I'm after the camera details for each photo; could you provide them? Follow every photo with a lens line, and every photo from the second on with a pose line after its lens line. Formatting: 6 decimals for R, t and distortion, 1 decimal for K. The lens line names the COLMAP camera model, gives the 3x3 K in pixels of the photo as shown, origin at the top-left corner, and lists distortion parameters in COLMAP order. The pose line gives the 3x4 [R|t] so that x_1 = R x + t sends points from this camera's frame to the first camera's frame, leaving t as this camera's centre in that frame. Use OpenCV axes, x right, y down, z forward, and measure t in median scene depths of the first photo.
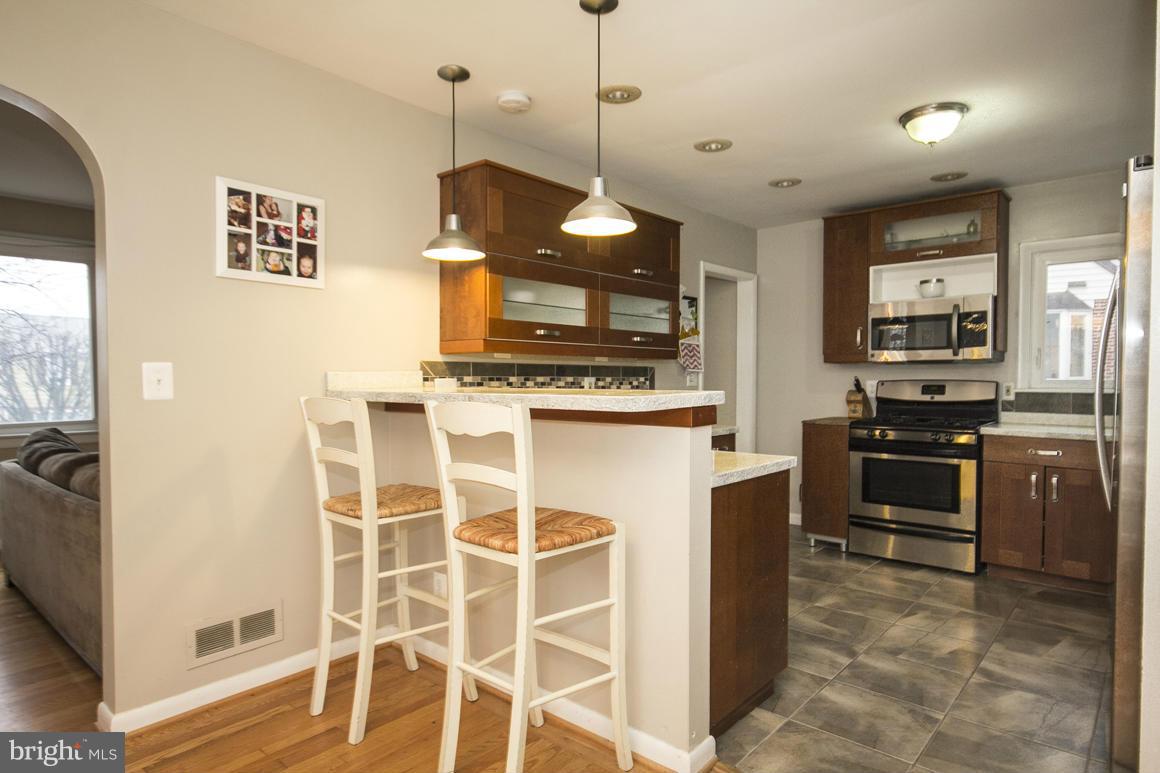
lens RADIAL K [[657.3, 0, 584.1], [0, 657.3, 392.4], [0, 0, 1]] dist [-0.001084, 0.002002]
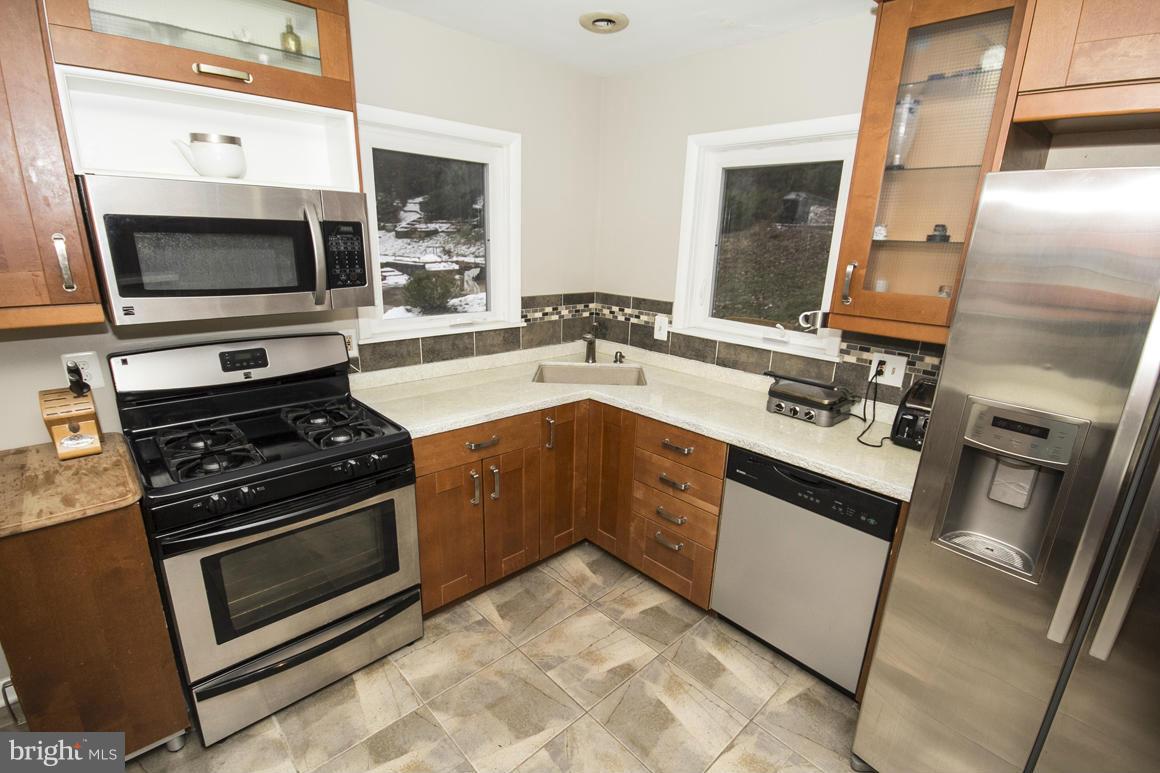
lens RADIAL K [[534.1, 0, 586.0], [0, 534.1, 394.6], [0, 0, 1]] dist [-0.016093, -0.000330]
pose [[0.095604, -0.281920, 0.954663, 0.145102], [-0.006998, 0.958842, 0.283855, -0.105649], [-0.995395, -0.033818, 0.089696, 0.715246]]
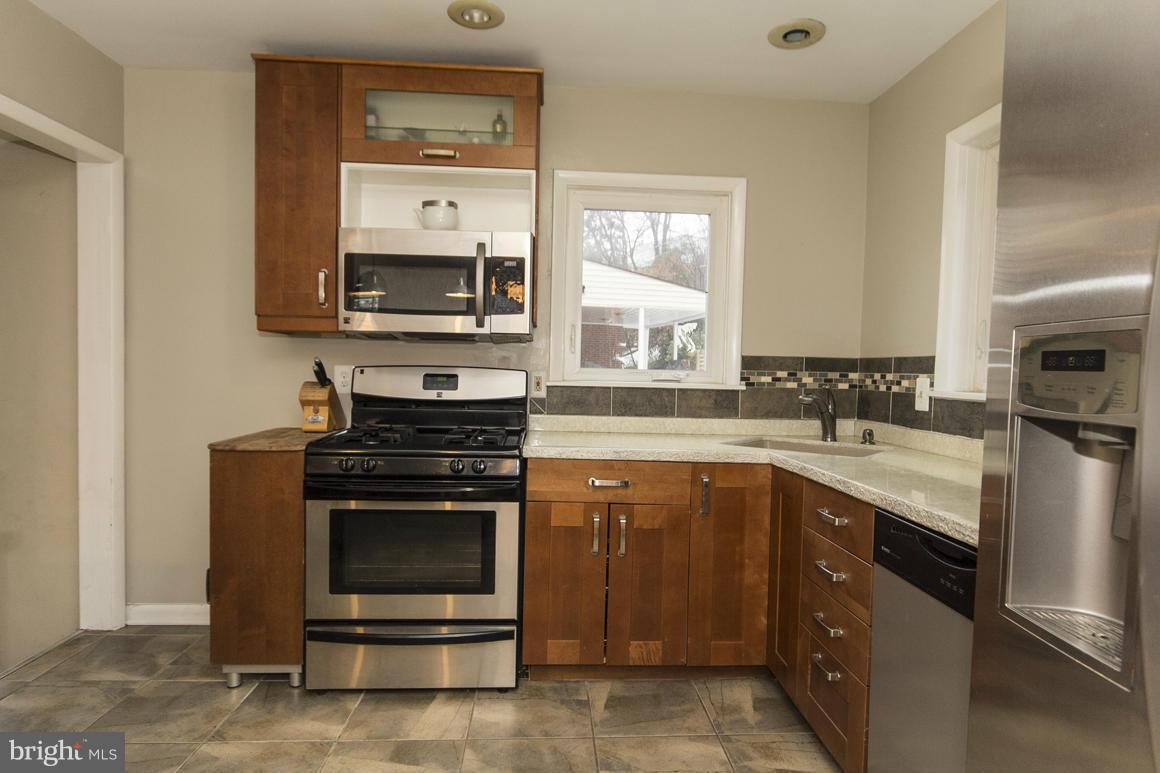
lens RADIAL K [[657.3, 0, 584.1], [0, 657.3, 392.4], [0, 0, 1]] dist [-0.001084, 0.002002]
pose [[0.711564, -0.012026, 0.702519, 0.197355], [-0.004377, 0.999758, 0.021548, -0.008302], [-0.702608, -0.018408, 0.711339, 0.479639]]
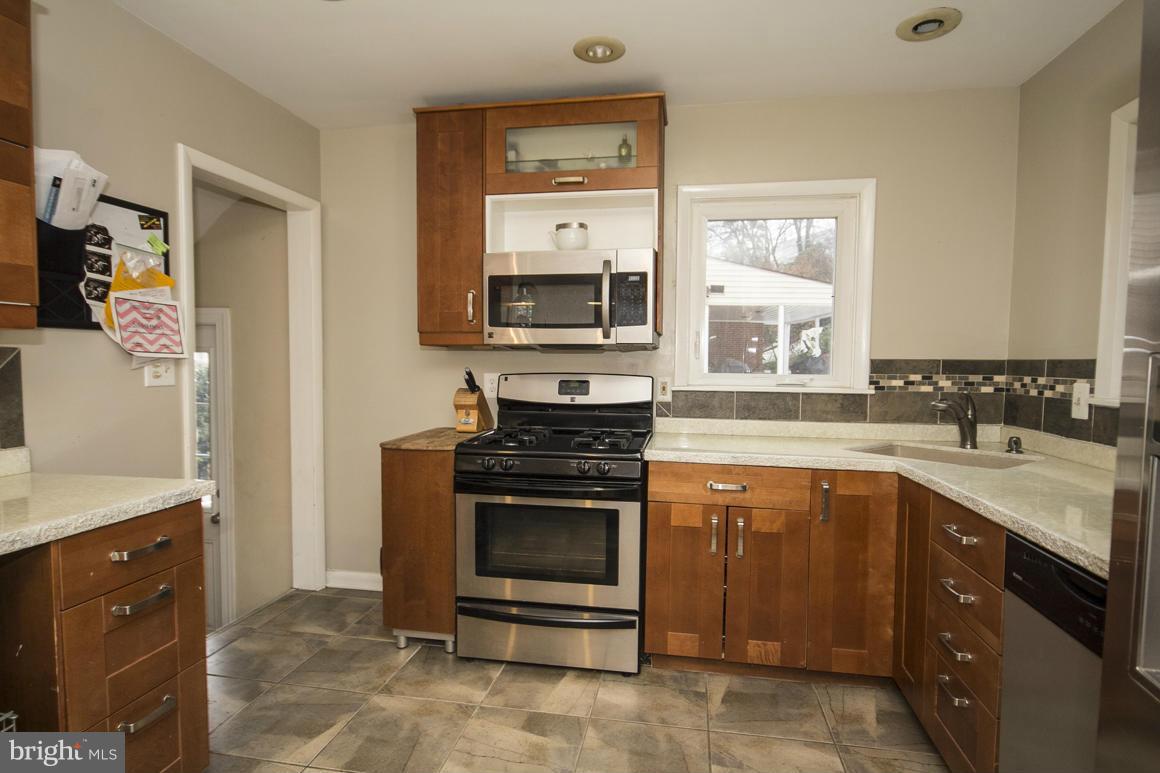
lens RADIAL K [[609.5, 0, 584.4], [0, 609.5, 392.7], [0, 0, 1]] dist [-0.001722, 0.011187]
pose [[0.854617, -0.021707, 0.518805, 0.218604], [0.005043, 0.999426, 0.033510, -0.020812], [-0.519235, -0.026022, 0.854235, 0.468451]]
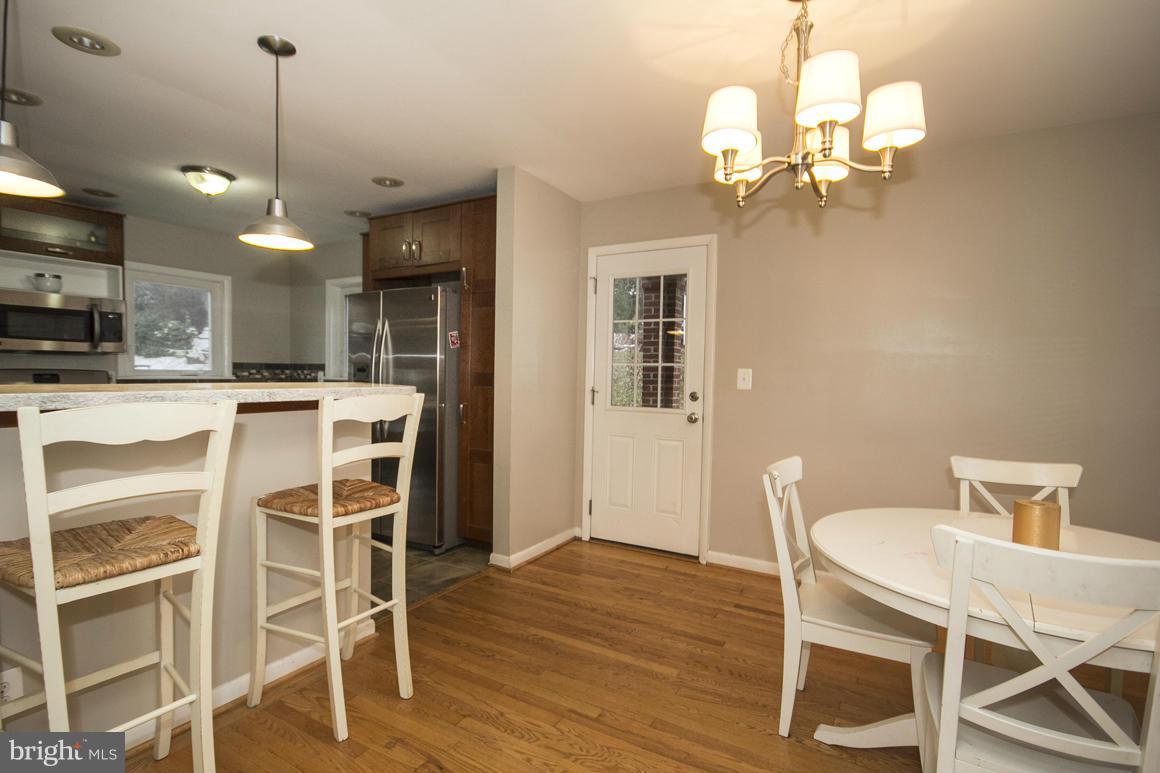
lens RADIAL K [[564.3, 0, 577.7], [0, 564.3, 393.9], [0, 0, 1]] dist [0.000588, 0.001087]
pose [[-0.163862, -0.042053, 0.985587, -0.526161], [0.009819, 0.998972, 0.044256, -0.011886], [-0.986434, 0.016930, -0.163280, 0.321500]]
